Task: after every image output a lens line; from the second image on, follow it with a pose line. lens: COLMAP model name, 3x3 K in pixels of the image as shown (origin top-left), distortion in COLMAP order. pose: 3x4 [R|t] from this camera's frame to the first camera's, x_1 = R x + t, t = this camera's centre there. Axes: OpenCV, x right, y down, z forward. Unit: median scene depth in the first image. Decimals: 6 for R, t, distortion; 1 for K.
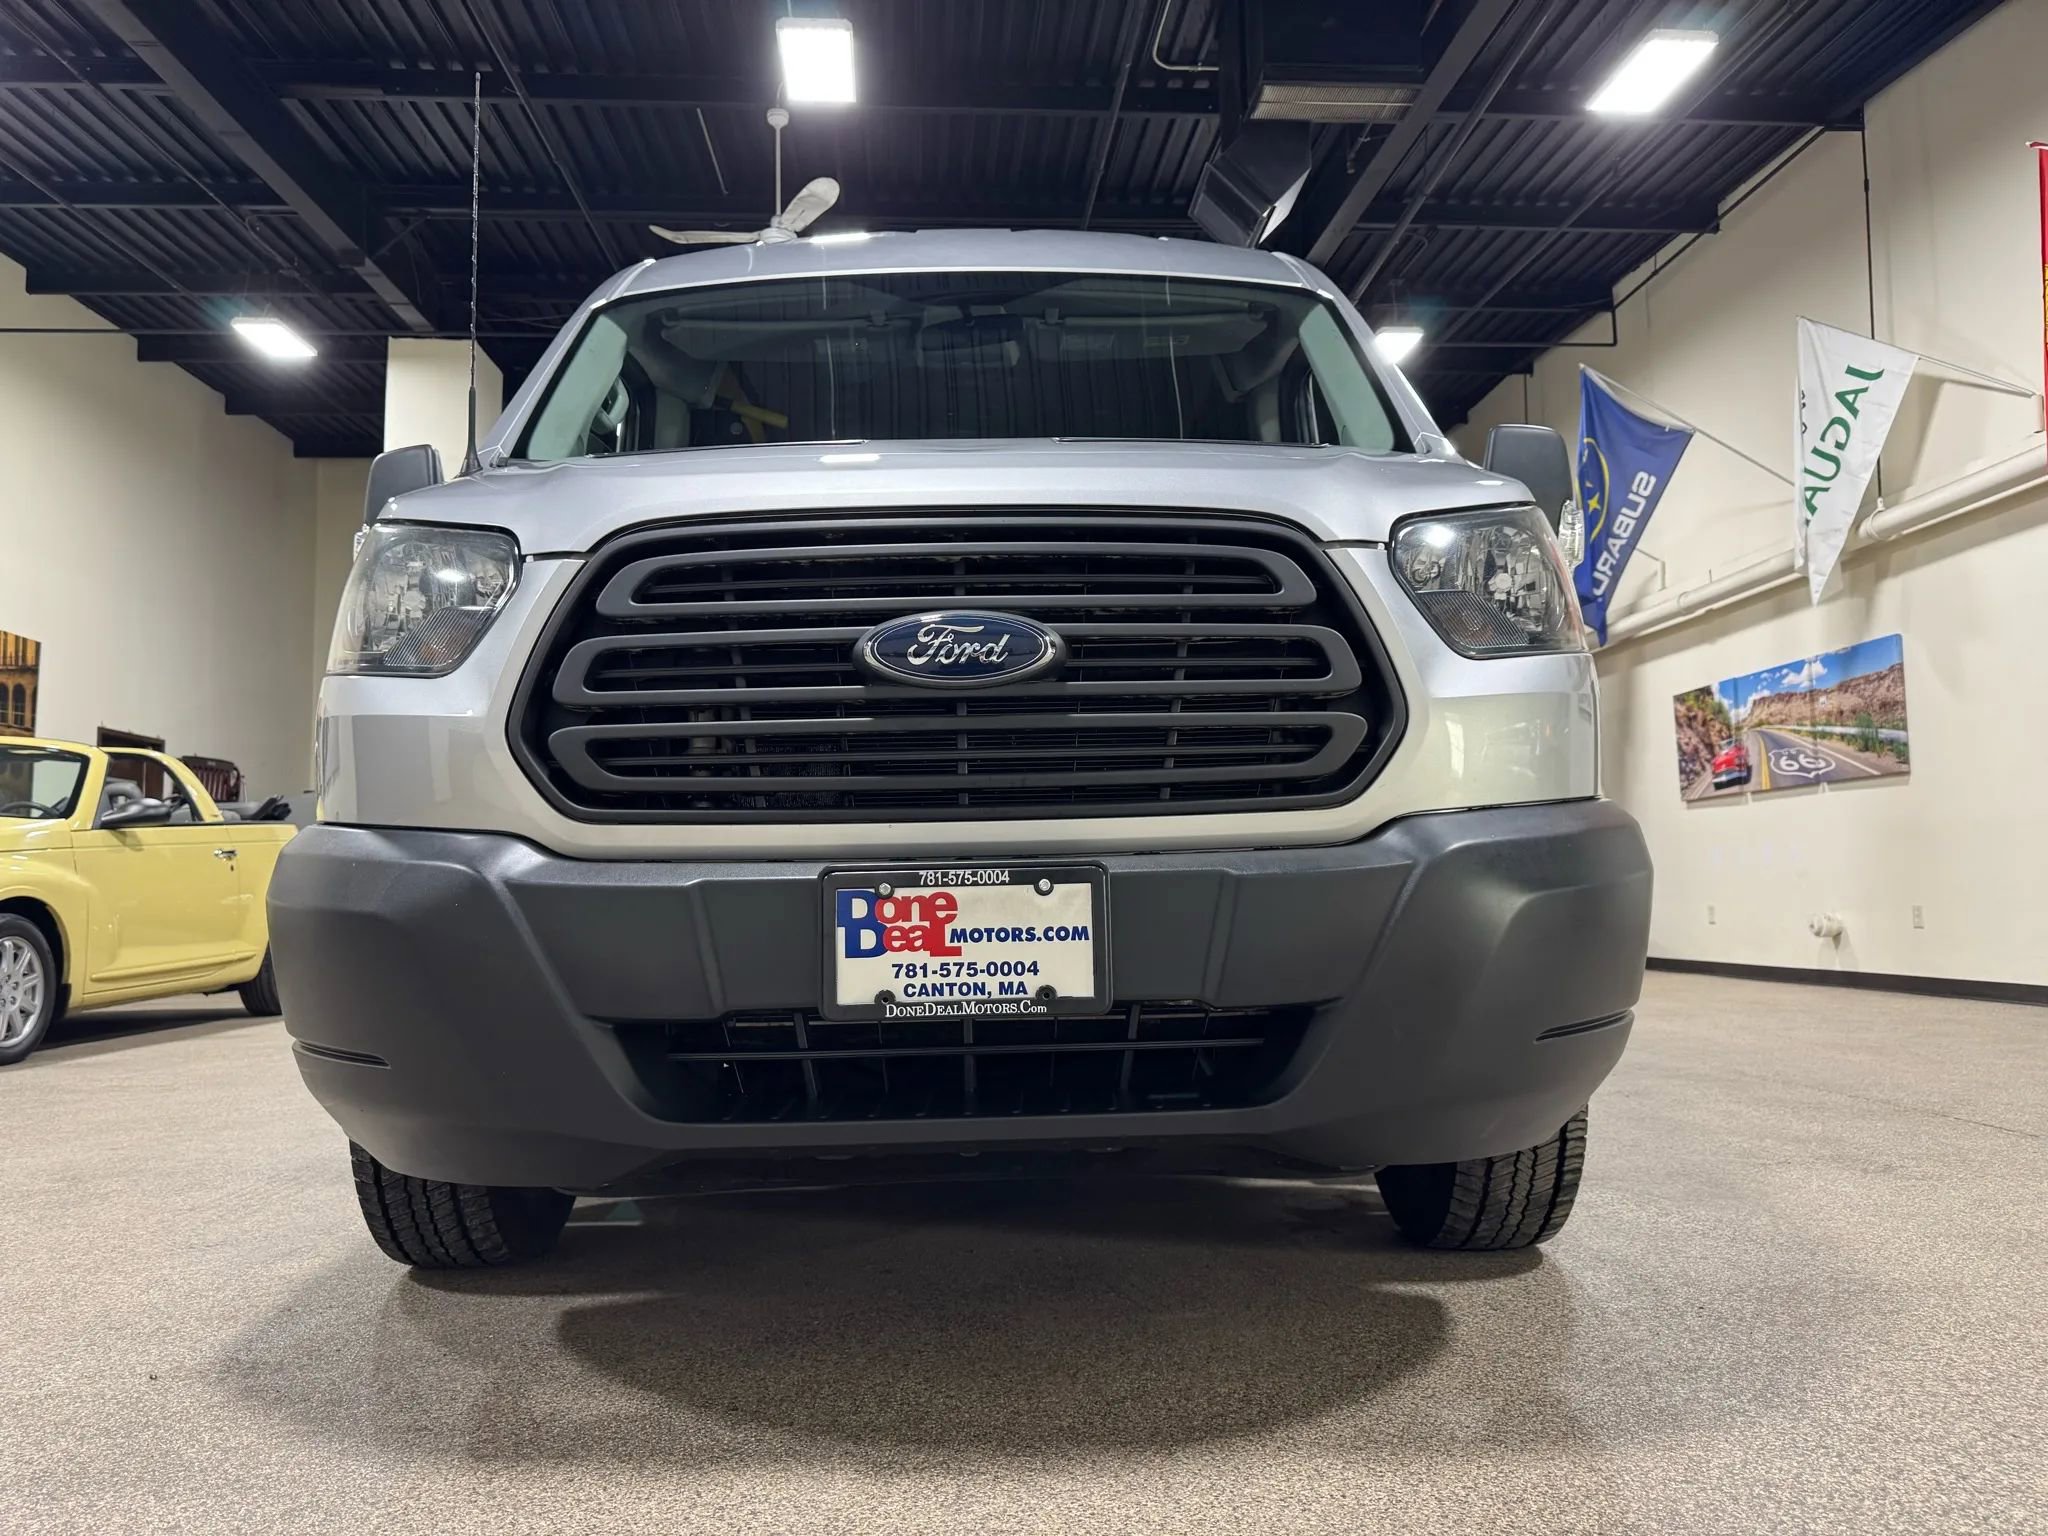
lens RADIAL K [[1452.8, 0, 1020.7], [0, 1452.8, 769.5], [0, 0, 1]] dist [0.016105, -0.021061]
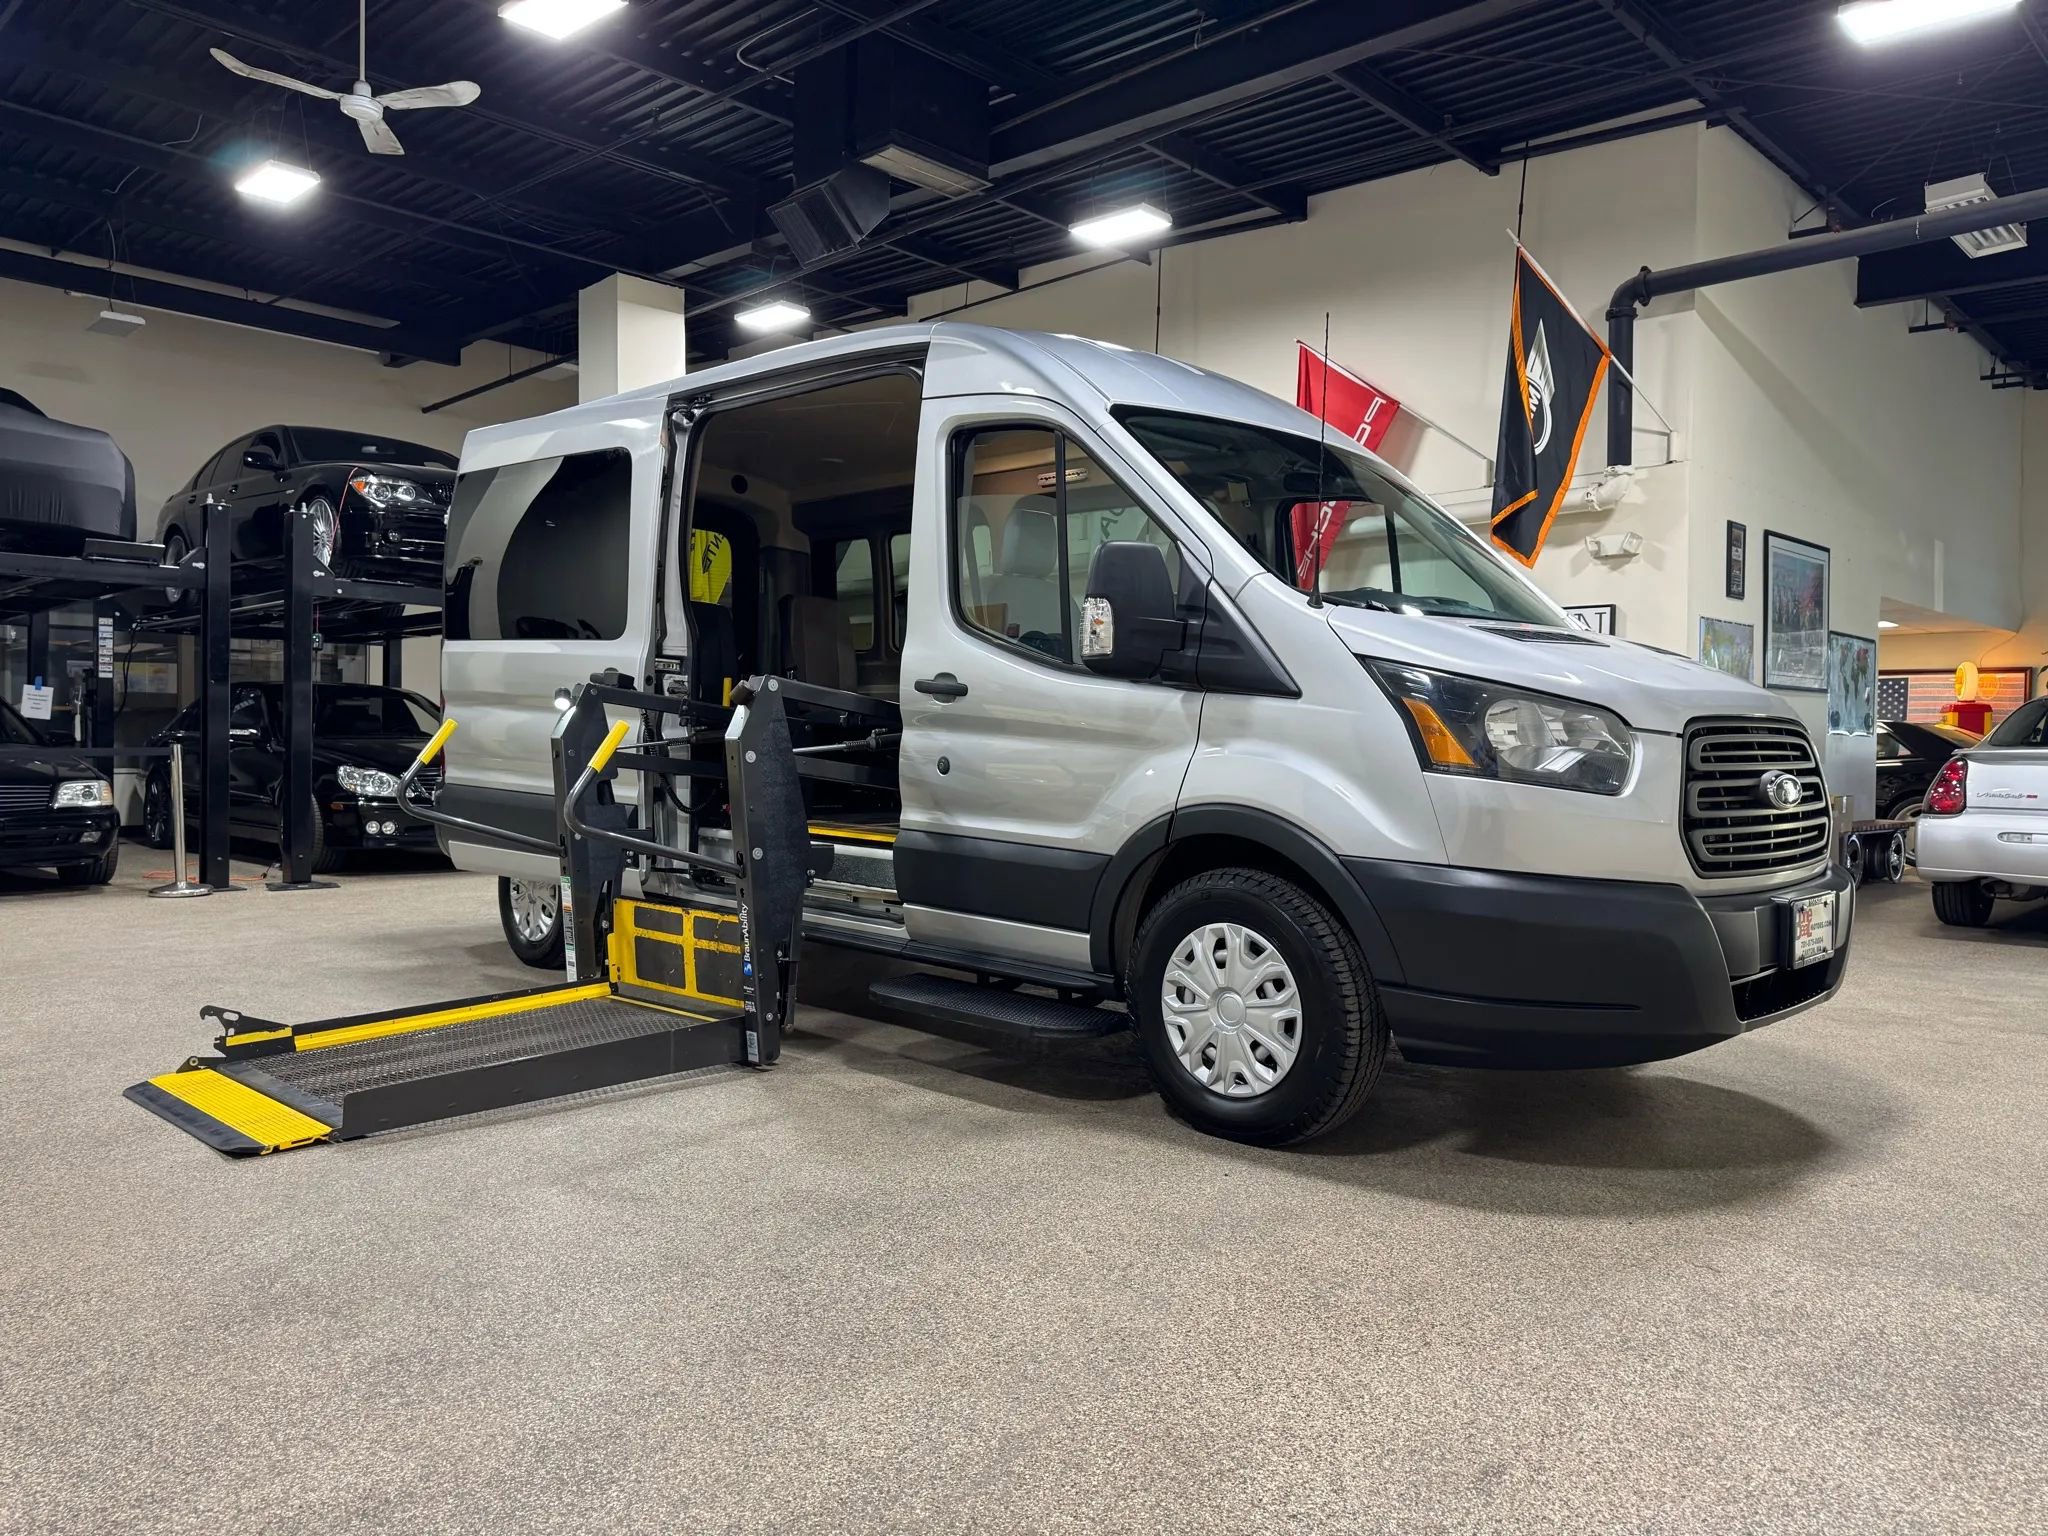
lens RADIAL K [[1452.8, 0, 1018.2], [0, 1452.8, 789.1], [0, 0, 1]] dist [0.016105, -0.021061]
pose [[0.750614, 0.011308, 0.660644, -0.538212], [-0.086264, 0.992973, 0.081015, -0.047376], [-0.655085, -0.117801, 0.746315, -0.028116]]
